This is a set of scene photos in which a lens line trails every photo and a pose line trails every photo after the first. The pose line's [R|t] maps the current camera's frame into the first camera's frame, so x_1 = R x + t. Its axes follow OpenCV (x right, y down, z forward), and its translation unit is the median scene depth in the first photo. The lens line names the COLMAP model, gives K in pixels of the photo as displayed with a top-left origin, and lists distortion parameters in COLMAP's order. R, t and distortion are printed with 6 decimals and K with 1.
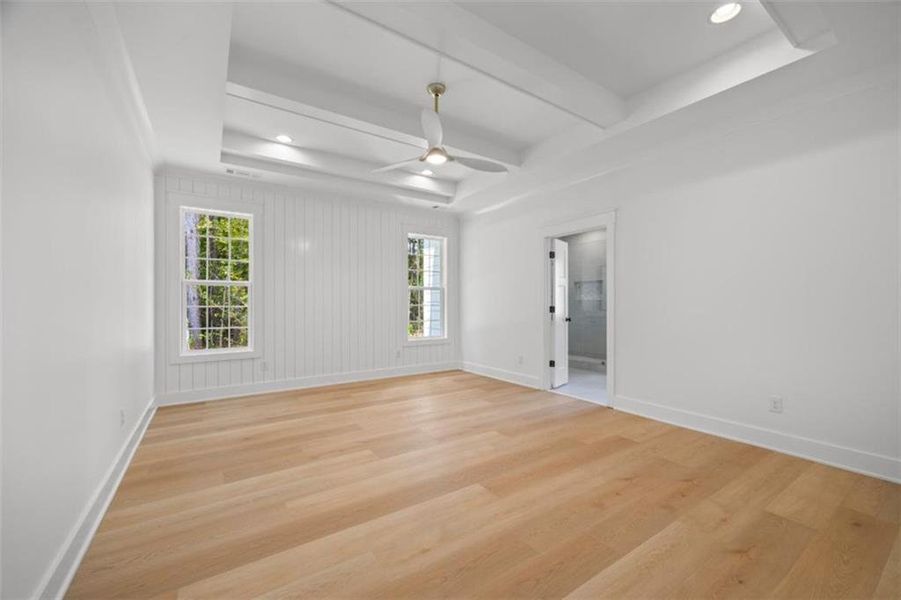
lens RADIAL K [[357.0, 0, 453.8], [0, 357.0, 302.6], [0, 0, 1]] dist [-0.003148, 0.000824]
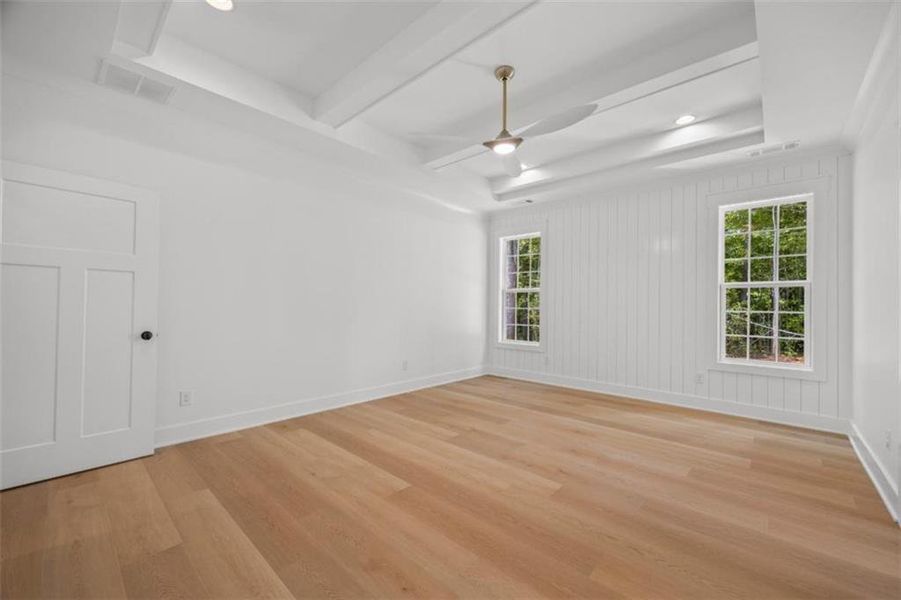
lens RADIAL K [[357.0, 0, 451.4], [0, 357.0, 299.5], [0, 0, 1]] dist [-0.003148, 0.000824]
pose [[0.235788, -0.011985, -0.971731, 0.758909], [-0.003670, 0.999906, -0.013223, -0.003607], [0.971797, 0.006684, 0.235722, 0.610413]]
